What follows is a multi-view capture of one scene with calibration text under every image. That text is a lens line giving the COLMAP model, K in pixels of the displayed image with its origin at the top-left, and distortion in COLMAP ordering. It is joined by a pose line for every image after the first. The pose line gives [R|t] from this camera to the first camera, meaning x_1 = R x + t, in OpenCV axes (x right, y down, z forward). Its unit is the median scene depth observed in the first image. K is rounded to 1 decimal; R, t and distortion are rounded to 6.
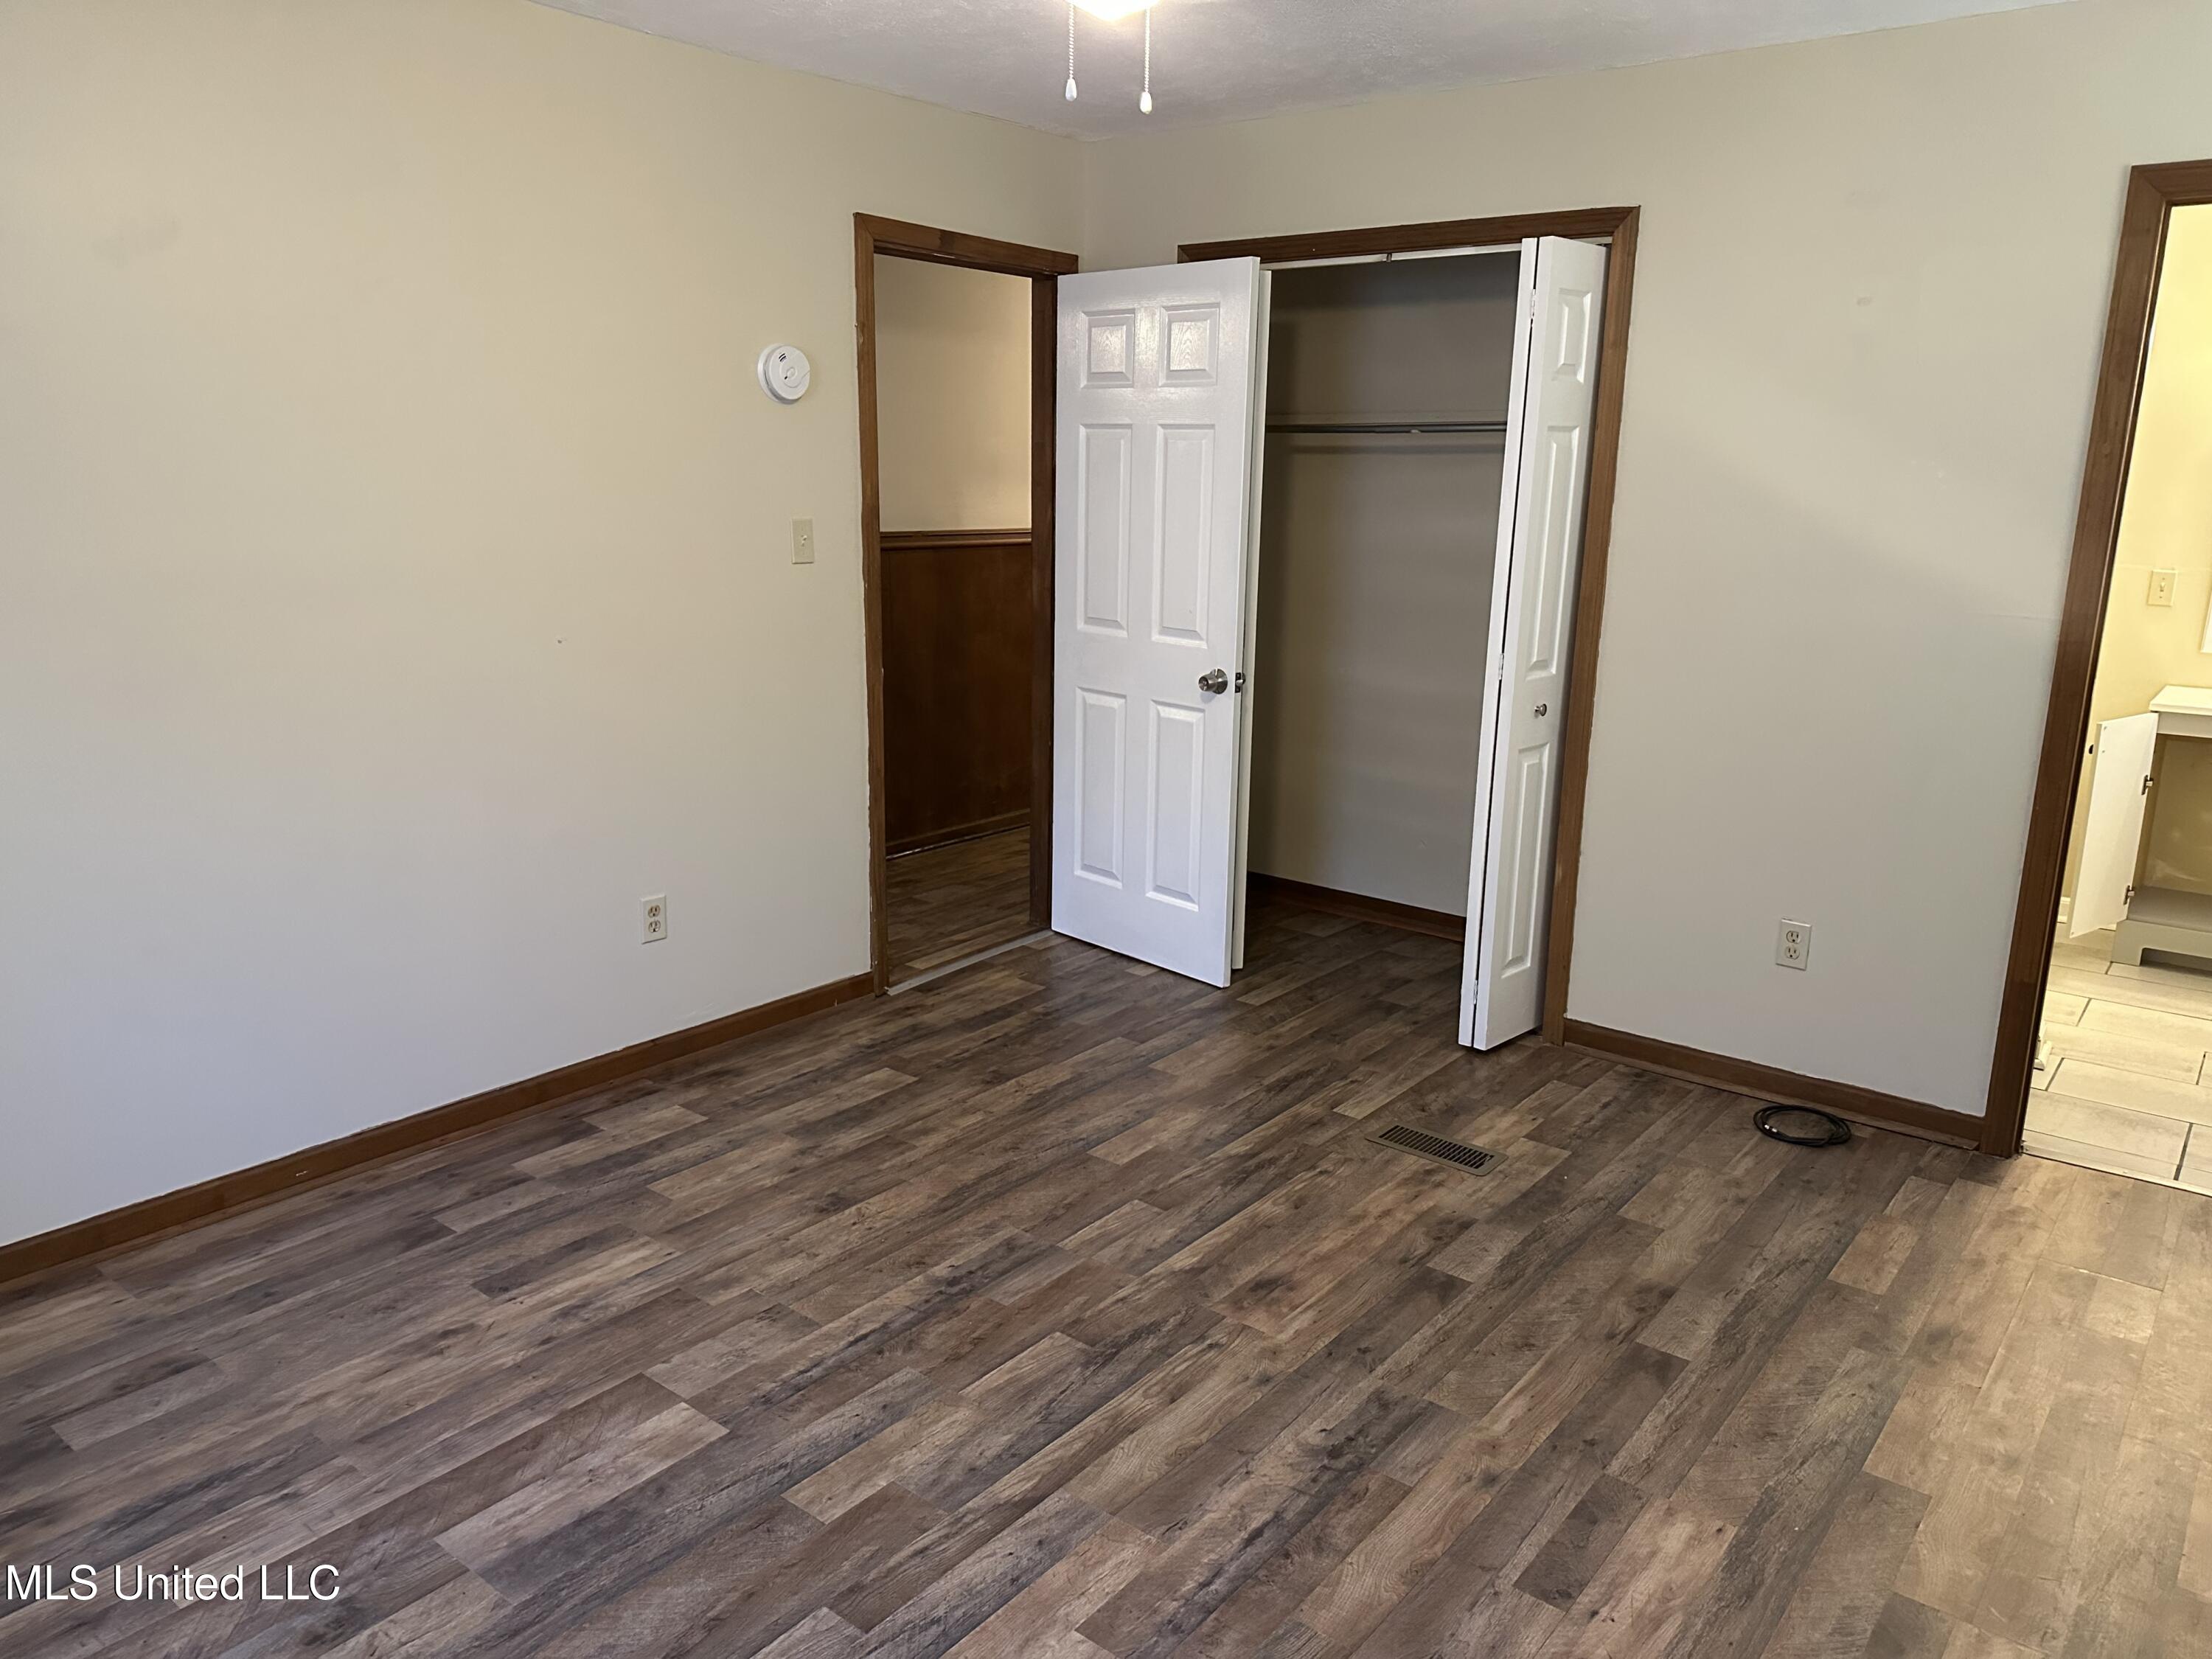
lens RADIAL K [[1567.2, 0, 1123.8], [0, 1567.2, 816.7], [0, 0, 1]] dist [0.053224, -0.057315]
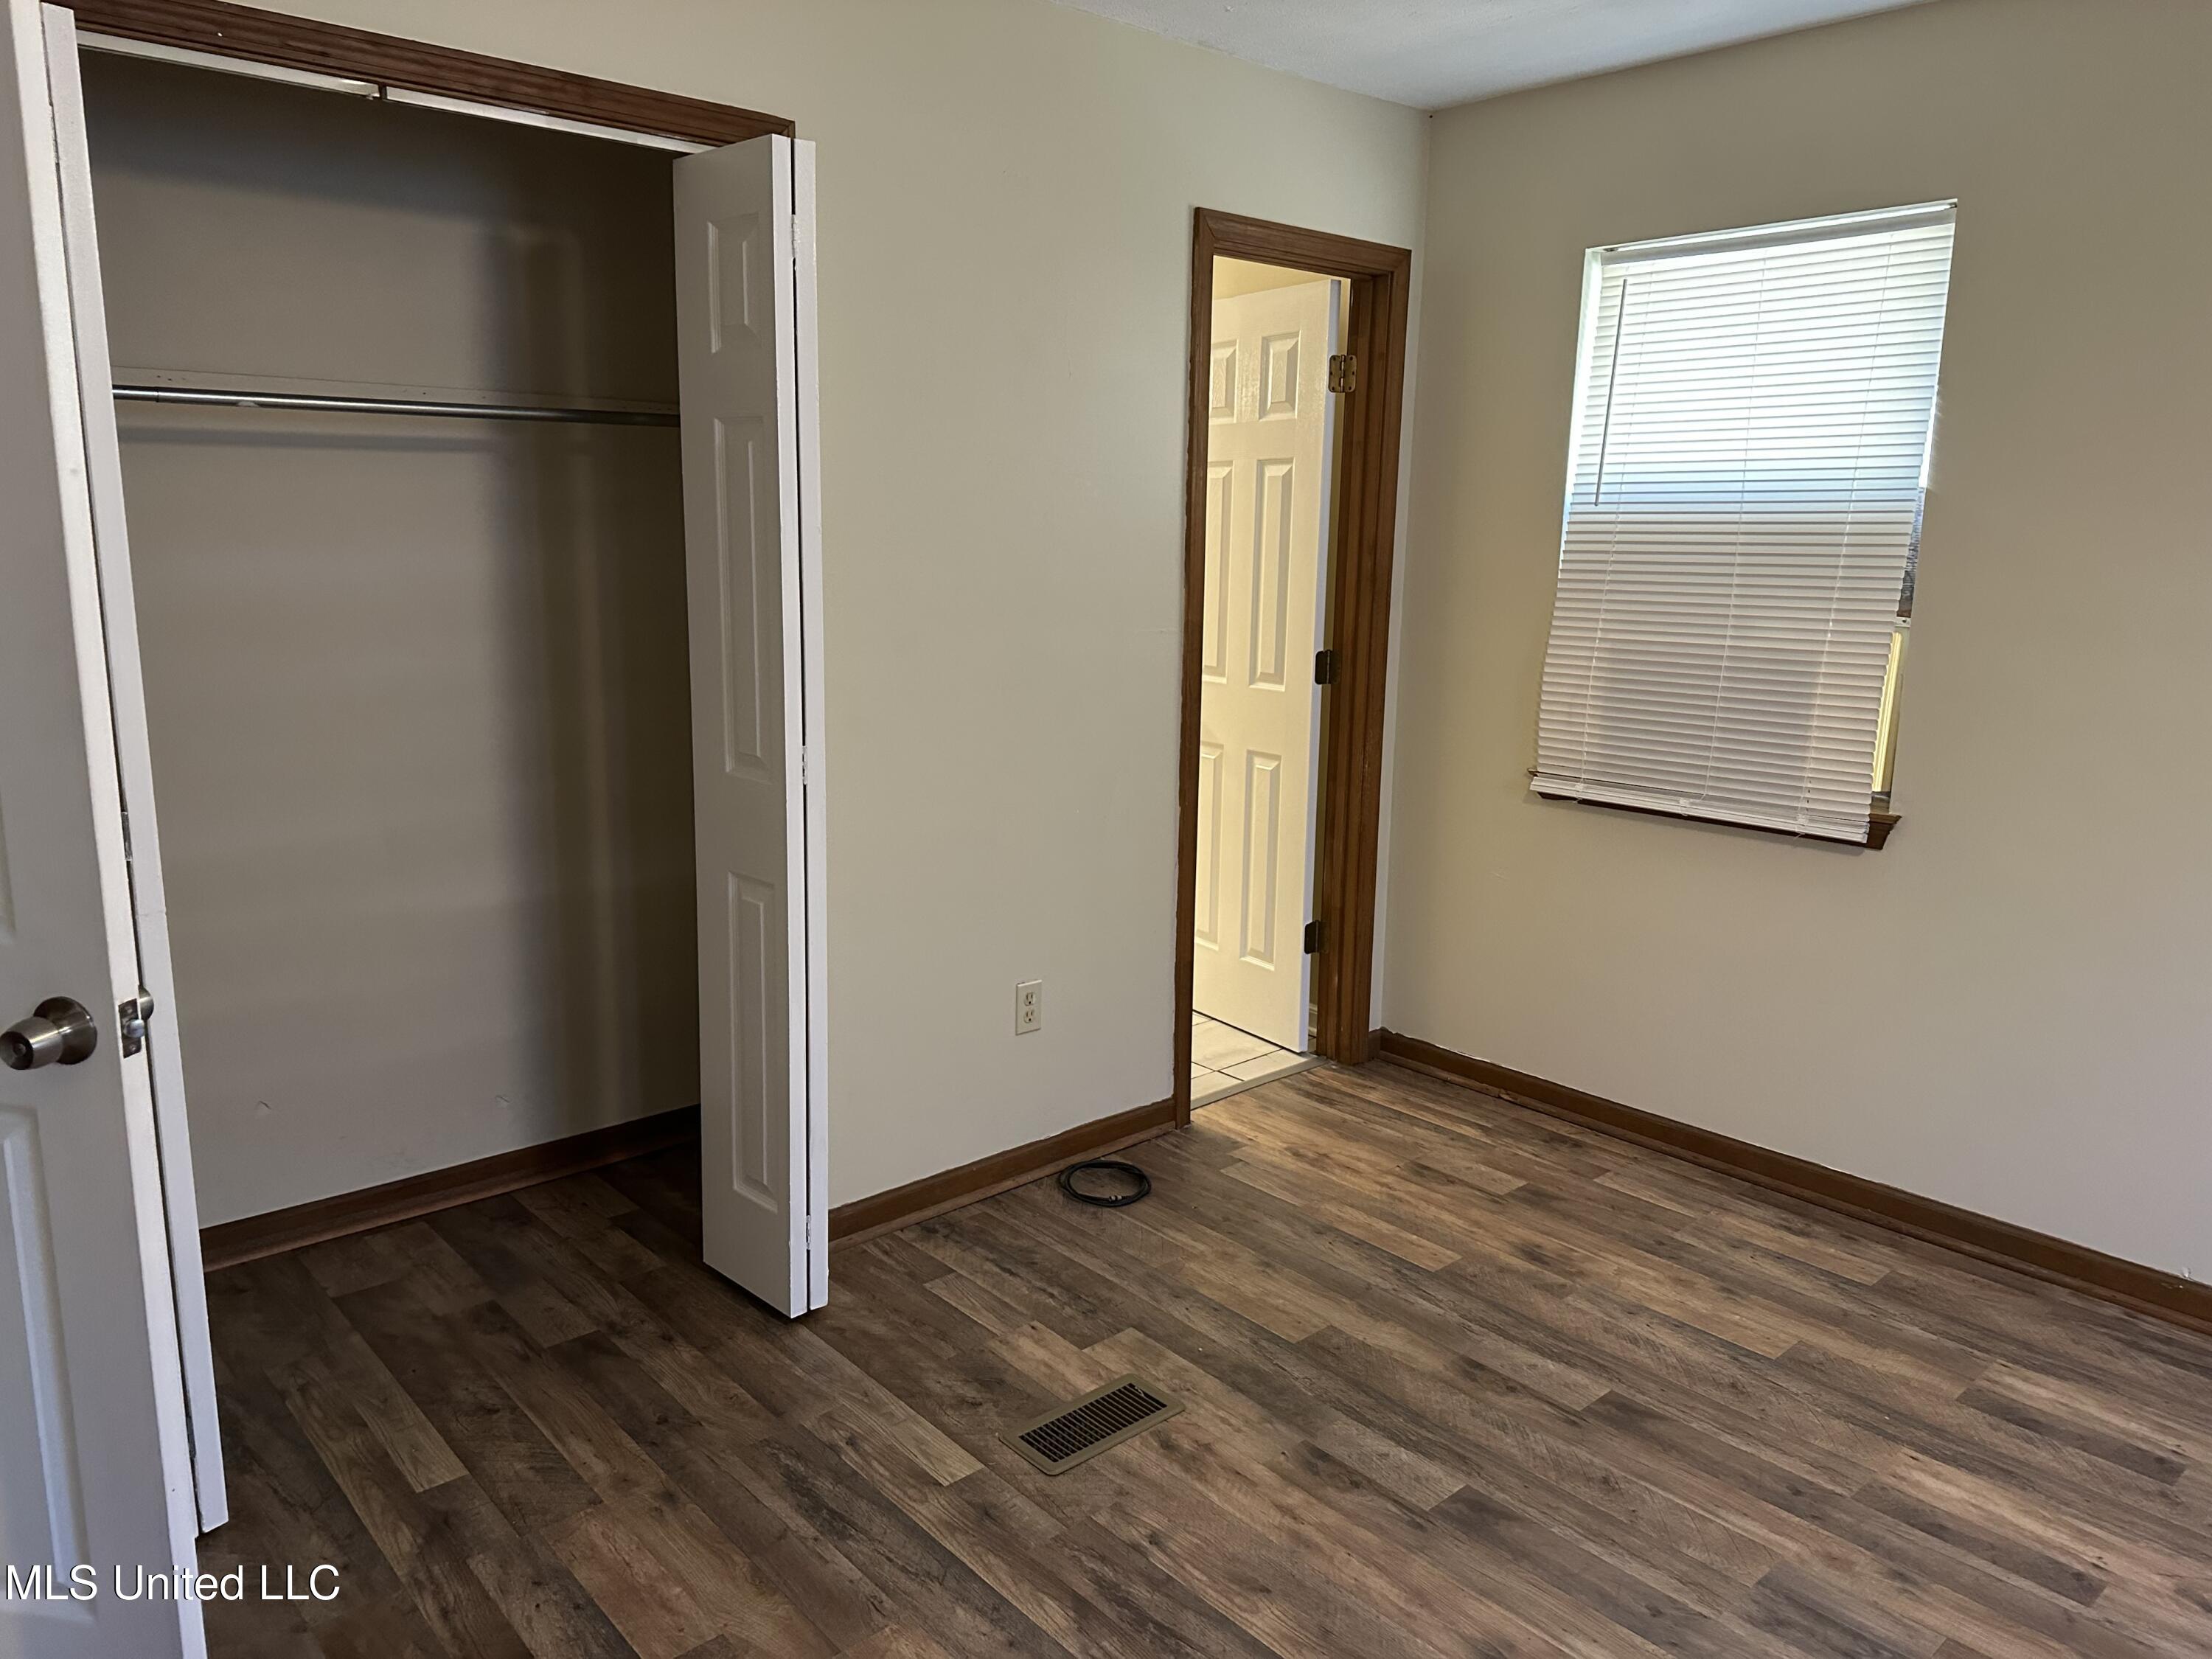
lens RADIAL K [[1567.2, 0, 1113.5], [0, 1567.2, 826.5], [0, 0, 1]] dist [0.053224, -0.057315]
pose [[0.158682, -0.217046, 0.963177, -0.476385], [0.194266, 0.963332, 0.185076, -0.202996], [-0.968029, 0.157744, 0.195029, 0.864773]]
